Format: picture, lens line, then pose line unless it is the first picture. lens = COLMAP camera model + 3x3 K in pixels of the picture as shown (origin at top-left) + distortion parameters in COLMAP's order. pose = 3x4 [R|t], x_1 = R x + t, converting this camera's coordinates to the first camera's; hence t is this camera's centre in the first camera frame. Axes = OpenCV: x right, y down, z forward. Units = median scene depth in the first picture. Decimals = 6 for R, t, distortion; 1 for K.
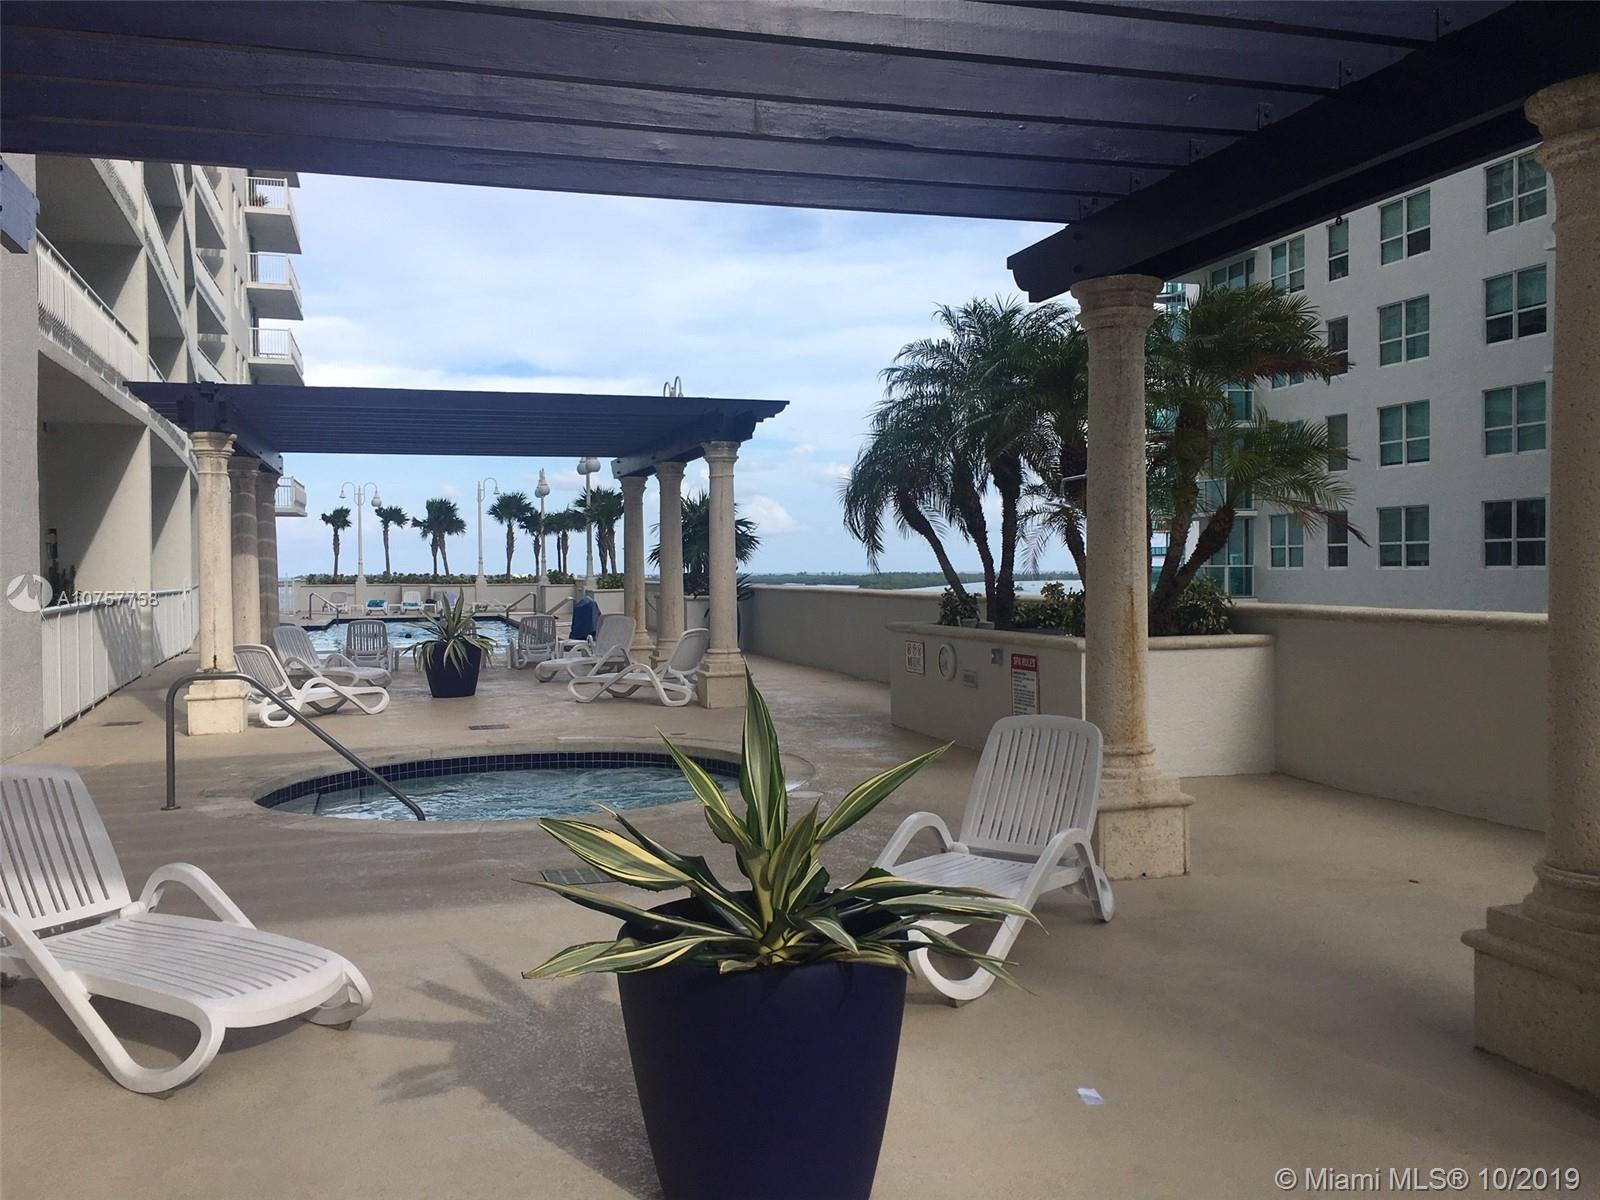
lens RADIAL K [[1339.3, 0, 800.0], [0, 1339.3, 600.0], [0, 0, 1]] dist [0.071176, -0.079192]
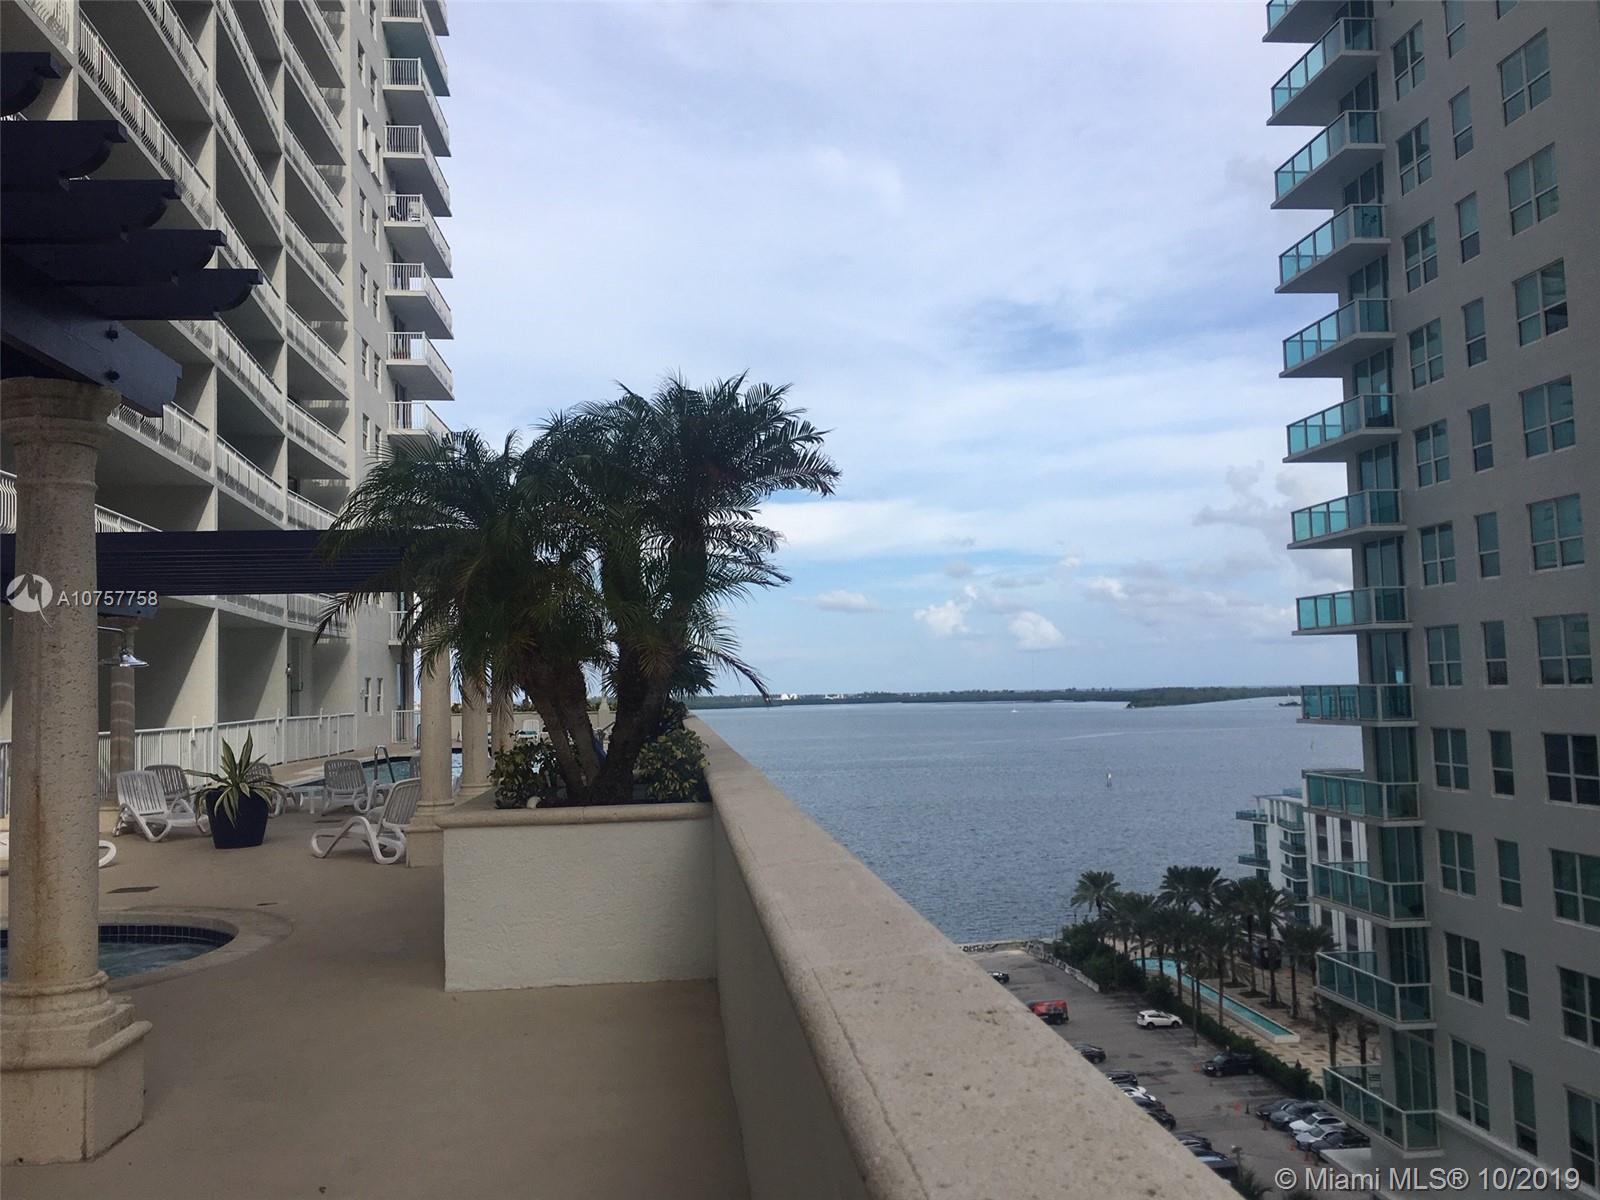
lens RADIAL K [[1339.3, 0, 800.0], [0, 1339.3, 600.0], [0, 0, 1]] dist [0.071176, -0.079192]
pose [[0.980948, -0.025648, -0.192571, 0.364227], [0.008660, 0.996035, -0.088543, -0.016041], [0.194078, 0.085188, 0.977280, 0.137676]]
